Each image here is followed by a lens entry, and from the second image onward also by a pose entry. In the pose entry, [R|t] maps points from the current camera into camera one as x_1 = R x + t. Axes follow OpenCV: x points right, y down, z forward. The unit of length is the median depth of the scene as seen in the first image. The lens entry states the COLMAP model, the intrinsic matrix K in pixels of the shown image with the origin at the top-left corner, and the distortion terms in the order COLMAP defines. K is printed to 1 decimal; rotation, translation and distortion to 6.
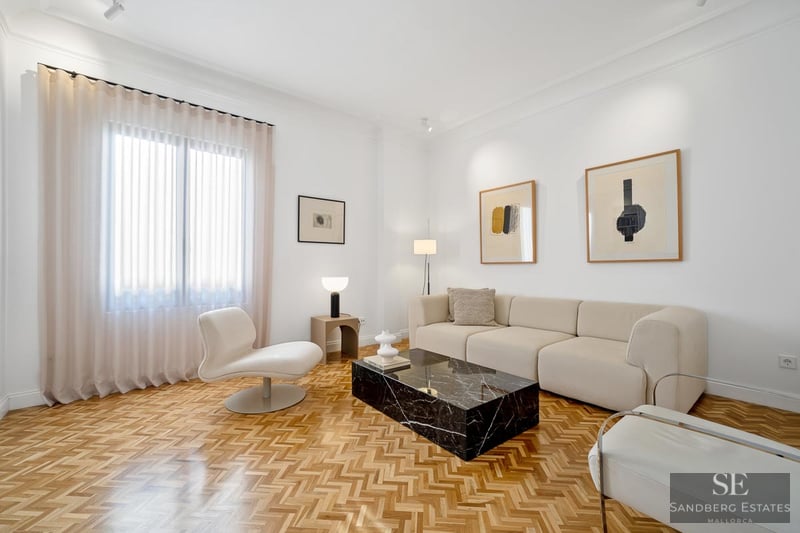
lens RADIAL K [[337.5, 0, 400.0], [0, 337.5, 266.5], [0, 0, 1]] dist [0.001542, 0.000262]
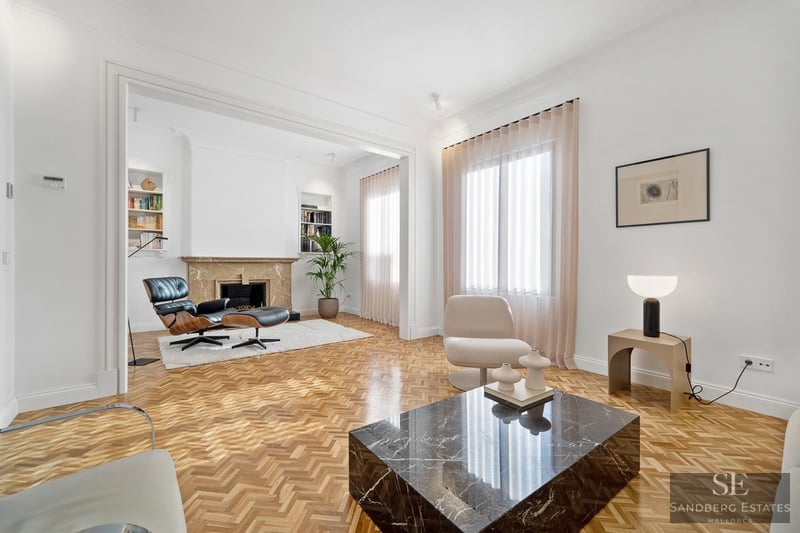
lens RADIAL K [[326.0, 0, 400.0], [0, 326.0, 266.5], [0, 0, 1]] dist [-0.007262, -0.000077]
pose [[-0.032033, 0.014693, -0.999379, 0.535185], [0.000462, 0.999892, 0.014686, 0.005502], [0.999487, 0.000008, -0.032036, 0.624523]]
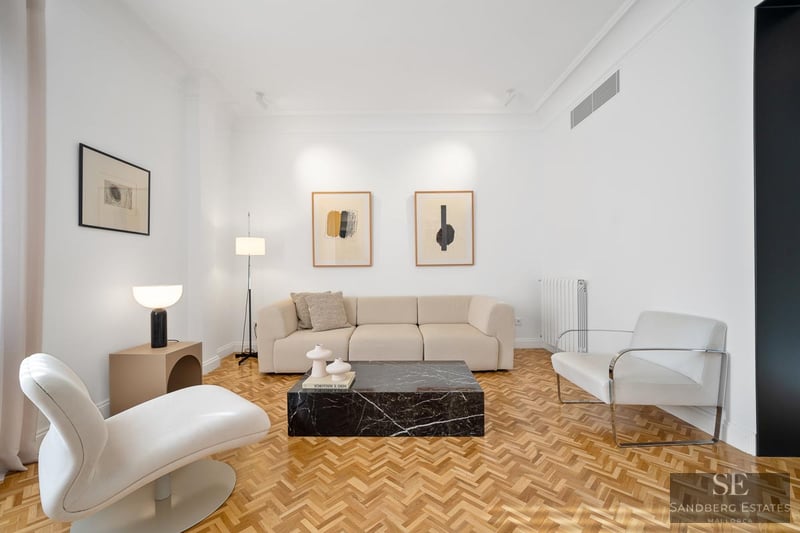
lens RADIAL K [[336.1, 0, 396.5], [0, 336.1, 272.8], [0, 0, 1]] dist [0.010152, 0.000531]
pose [[0.633337, -0.008818, 0.773826, -0.477583], [0.004926, 0.999961, 0.007363, 0.004493], [-0.773861, -0.000851, 0.633355, 0.272802]]
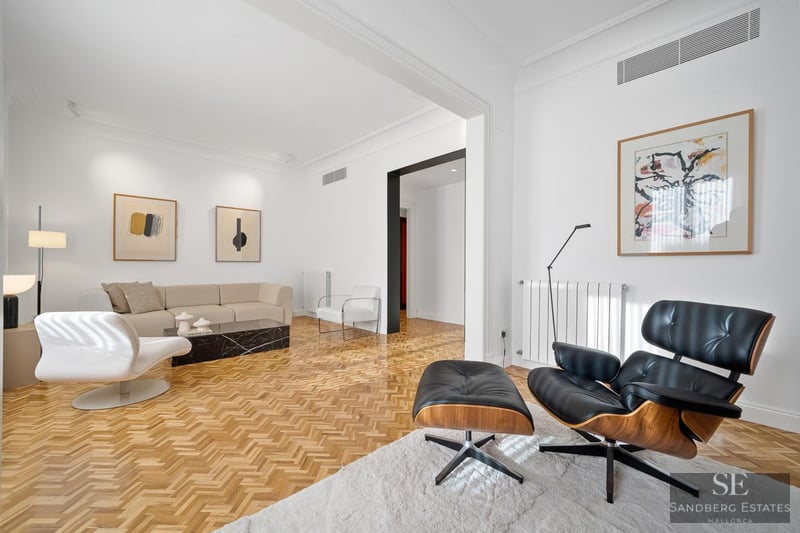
lens RADIAL K [[326.0, 0, 400.0], [0, 326.0, 266.5], [0, 0, 1]] dist [-0.007262, -0.000077]
pose [[-0.068740, 0.002268, 0.997632, -1.146338], [-0.007134, 0.999971, -0.002765, 0.009818], [-0.997609, -0.007307, -0.068722, 0.213909]]
